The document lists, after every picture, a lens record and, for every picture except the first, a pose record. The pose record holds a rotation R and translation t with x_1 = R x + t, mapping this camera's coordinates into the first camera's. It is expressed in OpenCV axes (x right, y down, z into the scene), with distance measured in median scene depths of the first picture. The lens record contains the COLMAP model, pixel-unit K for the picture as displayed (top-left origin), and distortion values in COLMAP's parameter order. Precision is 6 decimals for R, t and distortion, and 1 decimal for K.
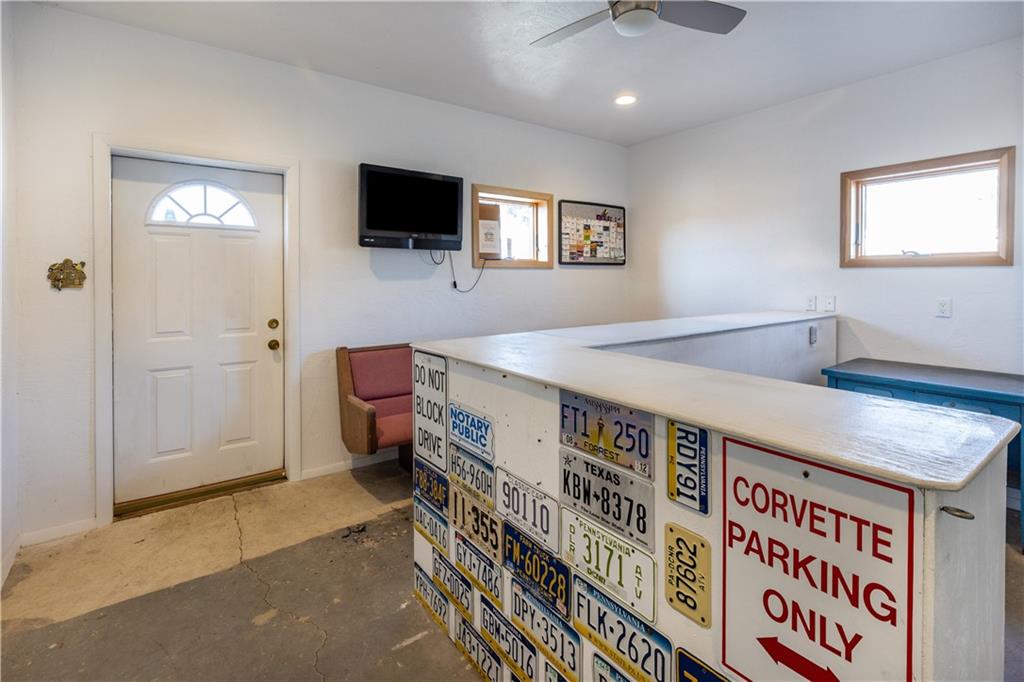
lens RADIAL K [[489.0, 0, 525.1], [0, 489.0, 280.8], [0, 0, 1]] dist [0.001355, -0.000692]
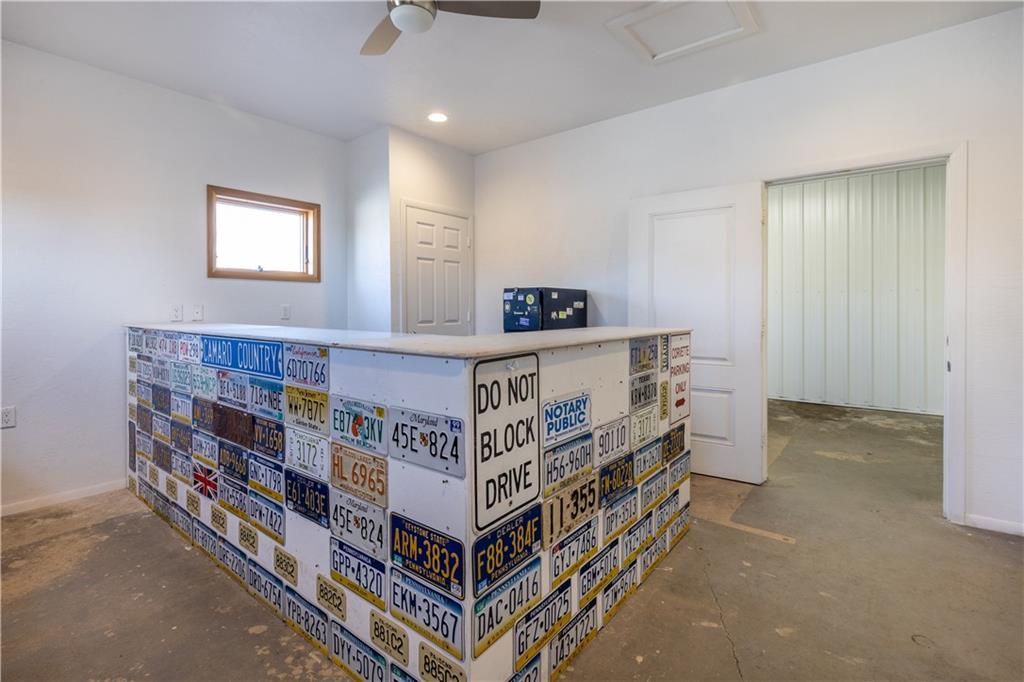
lens RADIAL K [[489.0, 0, 492.0], [0, 489.0, 310.4], [0, 0, 1]] dist [0.001355, -0.000692]
pose [[-0.245721, -0.002292, 0.969338, -0.992349], [0.012844, 0.999902, 0.005620, 0.088785], [-0.969255, 0.013831, -0.245668, 1.366802]]
